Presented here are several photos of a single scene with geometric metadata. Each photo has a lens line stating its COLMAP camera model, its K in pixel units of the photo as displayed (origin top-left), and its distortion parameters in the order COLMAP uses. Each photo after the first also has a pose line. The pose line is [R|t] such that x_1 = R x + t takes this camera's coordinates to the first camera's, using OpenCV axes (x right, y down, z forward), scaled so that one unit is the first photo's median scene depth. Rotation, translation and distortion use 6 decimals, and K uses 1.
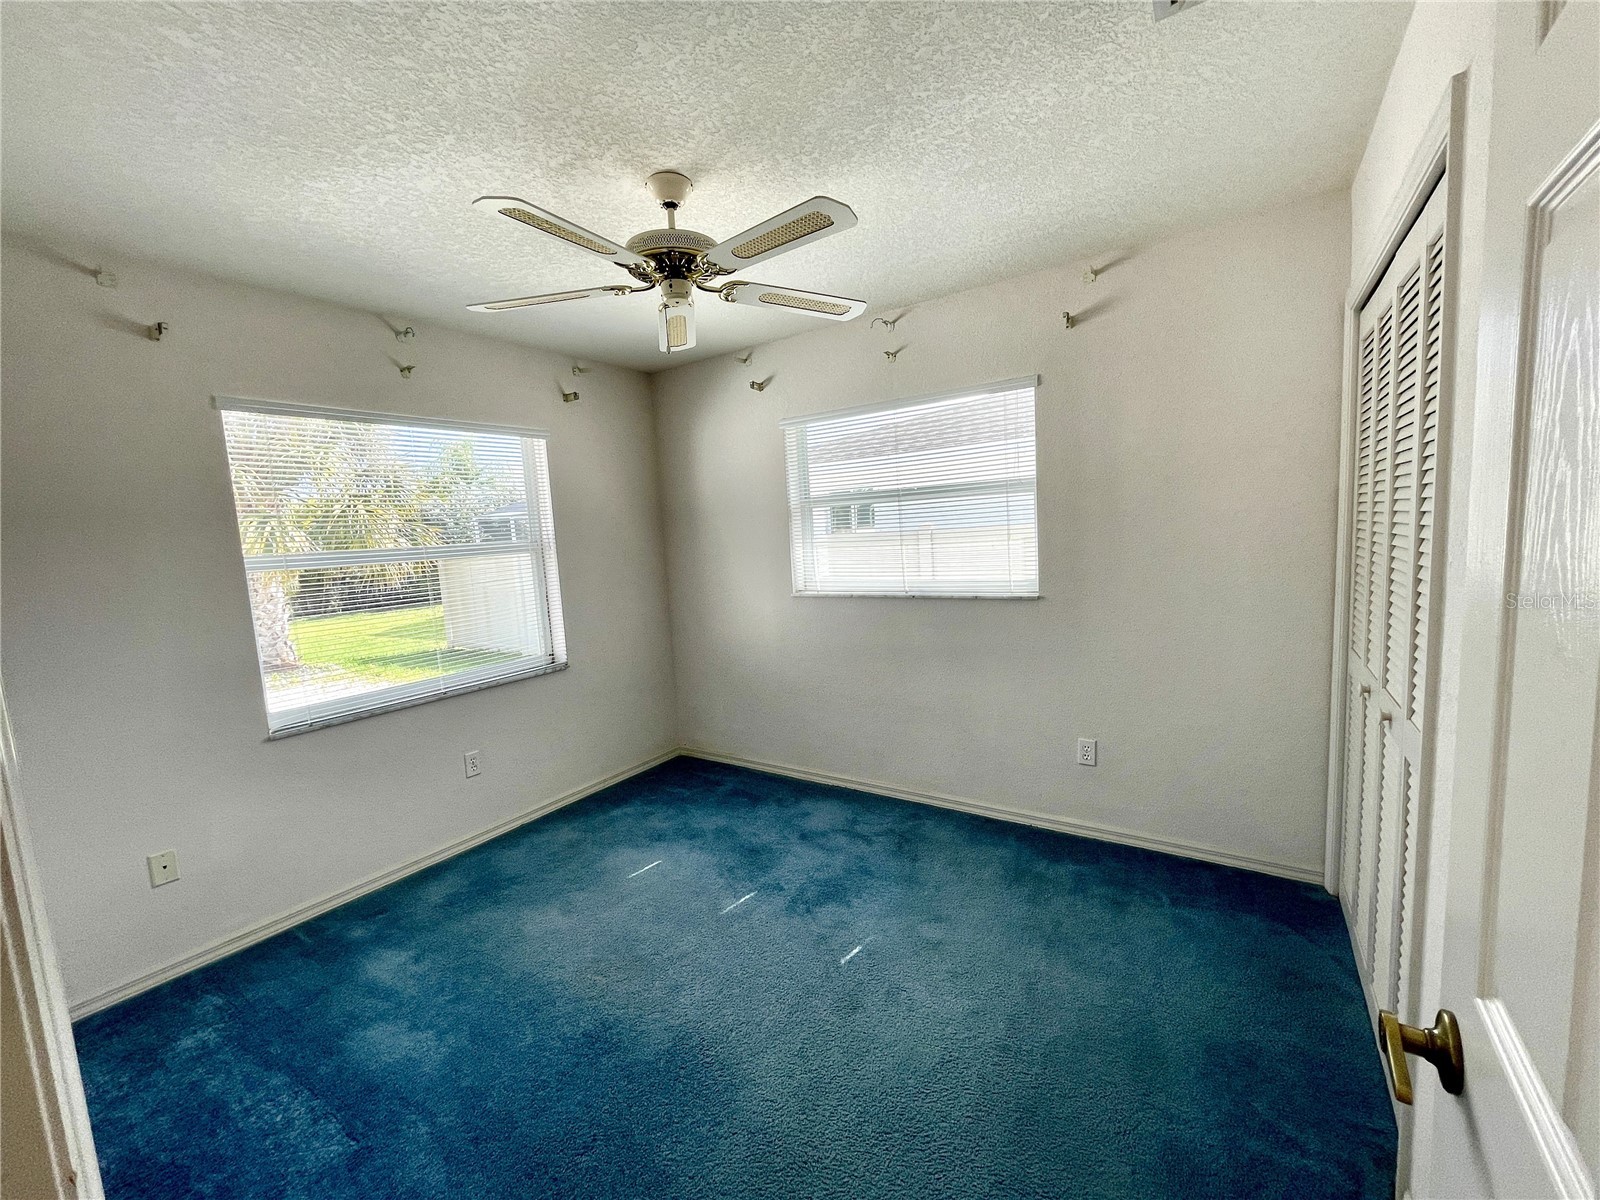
lens RADIAL K [[644.5, 0, 801.1], [0, 644.5, 598.6], [0, 0, 1]] dist [-0.001204, -0.000004]
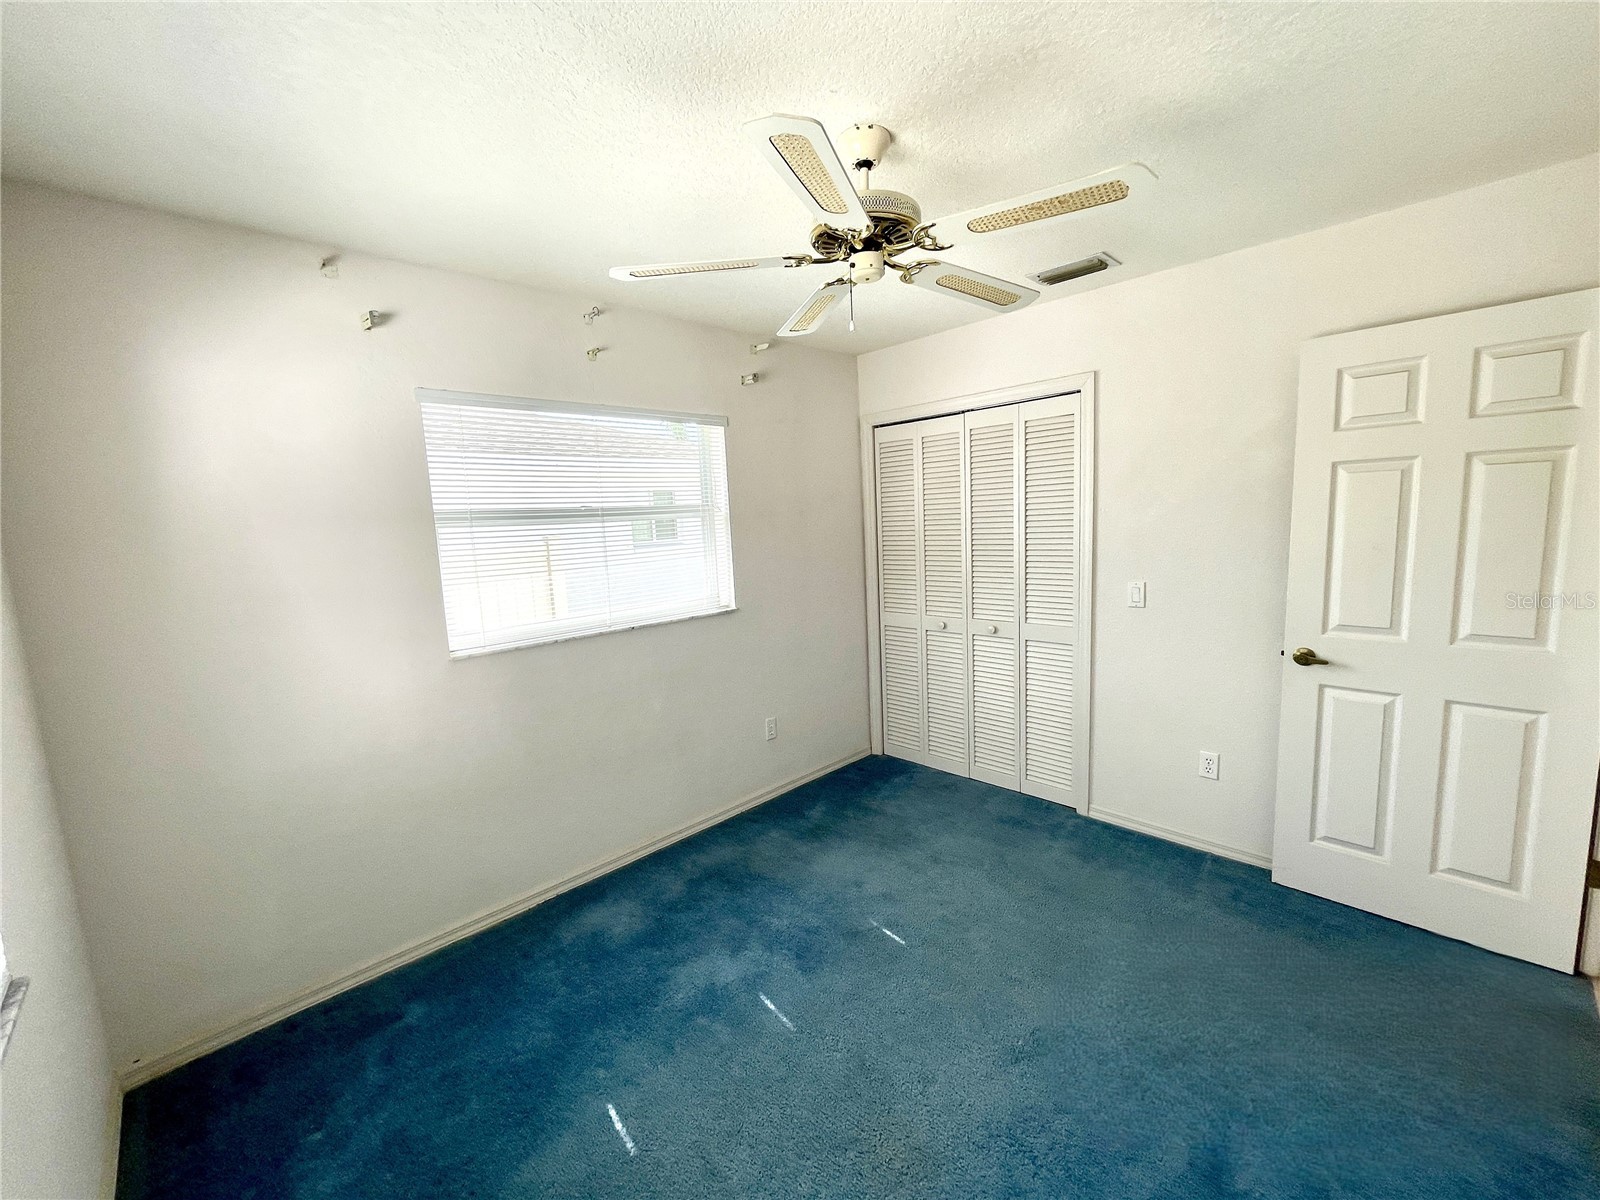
lens RADIAL K [[644.5, 0, 801.1], [0, 644.5, 598.6], [0, 0, 1]] dist [-0.001204, -0.000004]
pose [[0.212789, -0.080660, 0.973763, -0.716990], [0.142748, 0.988460, 0.050684, -0.061967], [-0.966615, 0.128218, 0.221847, 0.626671]]
